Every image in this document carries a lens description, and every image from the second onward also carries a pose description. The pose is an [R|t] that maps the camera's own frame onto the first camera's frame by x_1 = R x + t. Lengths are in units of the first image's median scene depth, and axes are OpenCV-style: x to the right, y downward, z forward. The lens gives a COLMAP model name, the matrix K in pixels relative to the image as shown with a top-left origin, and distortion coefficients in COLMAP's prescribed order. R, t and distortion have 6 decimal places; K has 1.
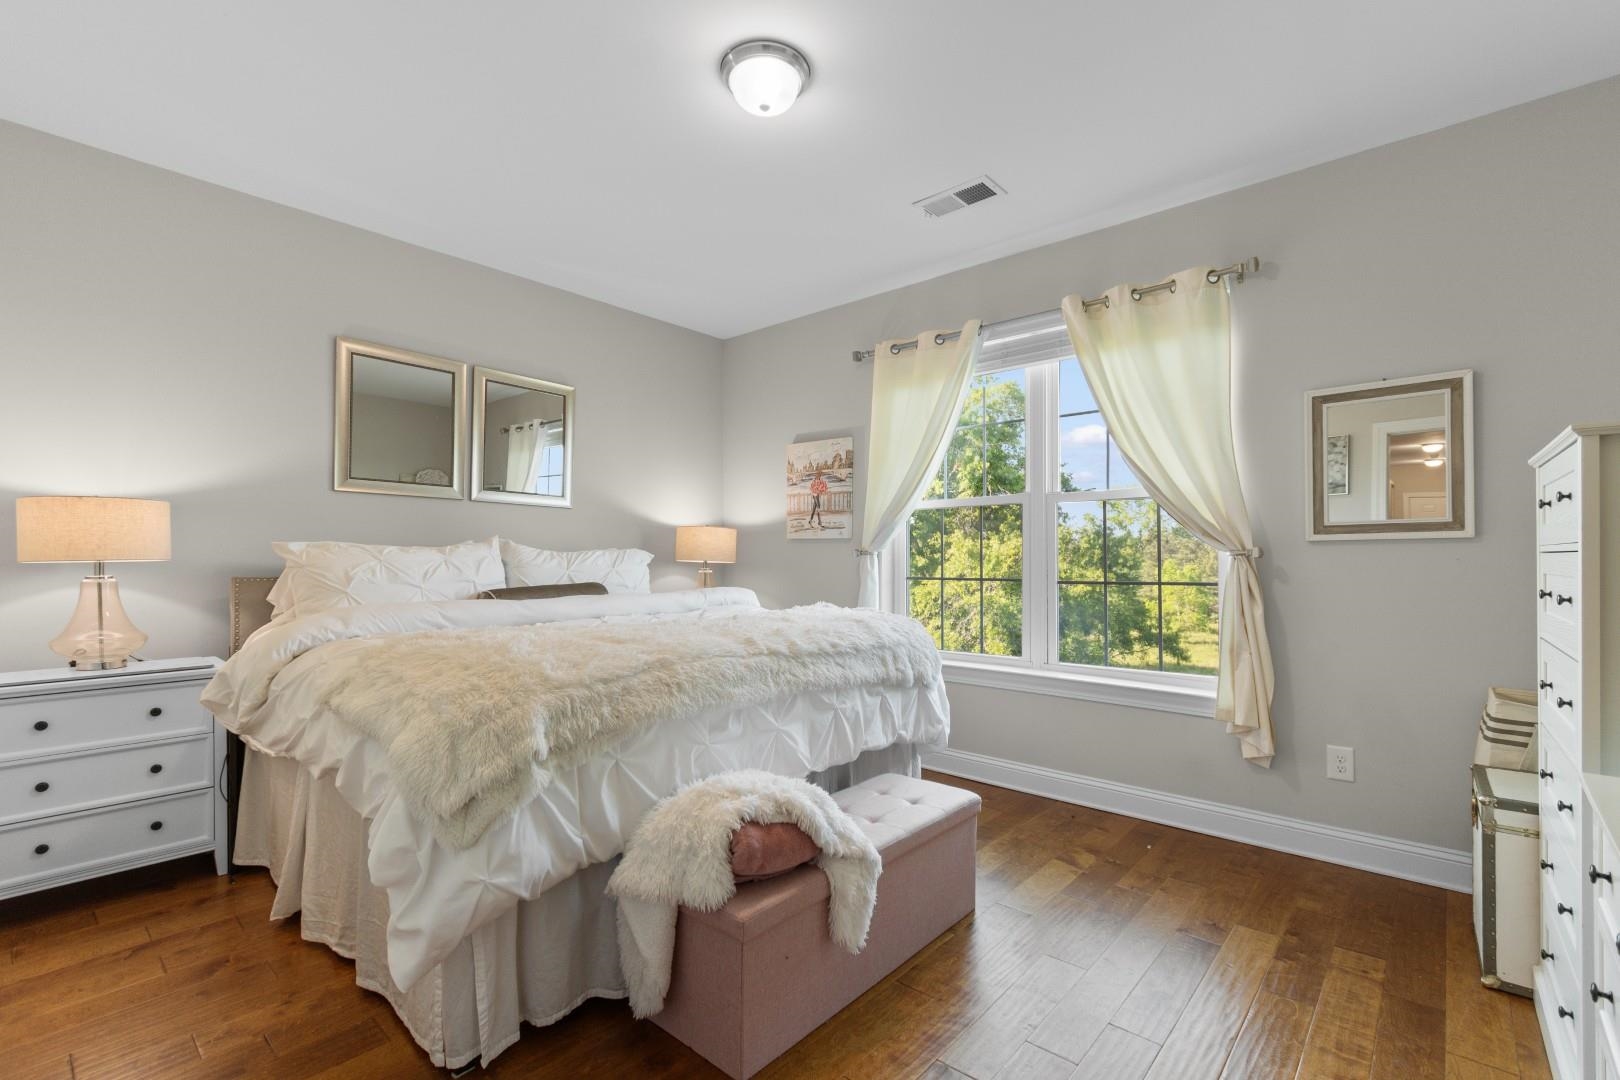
lens RADIAL K [[712.1, 0, 809.0], [0, 712.1, 548.6], [0, 0, 1]] dist [0.000676, -0.000854]
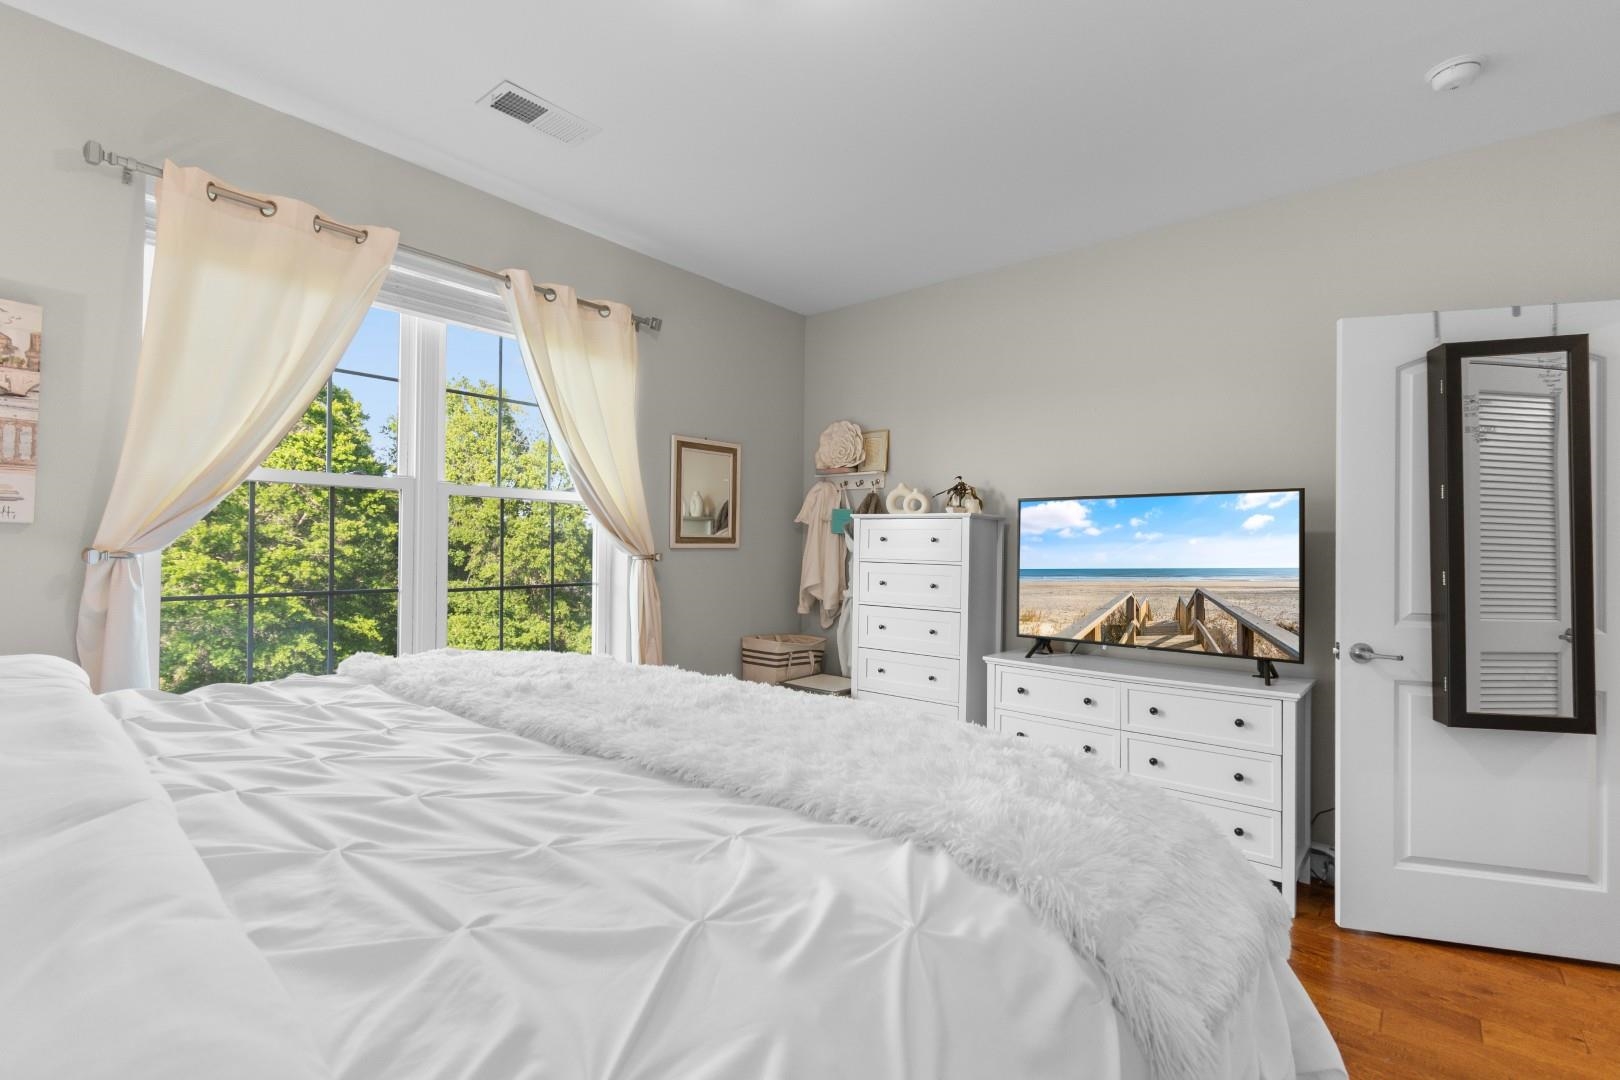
lens RADIAL K [[712.1, 0, 809.0], [0, 712.1, 548.6], [0, 0, 1]] dist [0.000676, -0.000854]
pose [[-0.000587, -0.001277, 0.999999, -0.473799], [-0.027665, 0.999616, 0.001260, -0.013878], [-0.999617, -0.027664, -0.000622, 0.563594]]
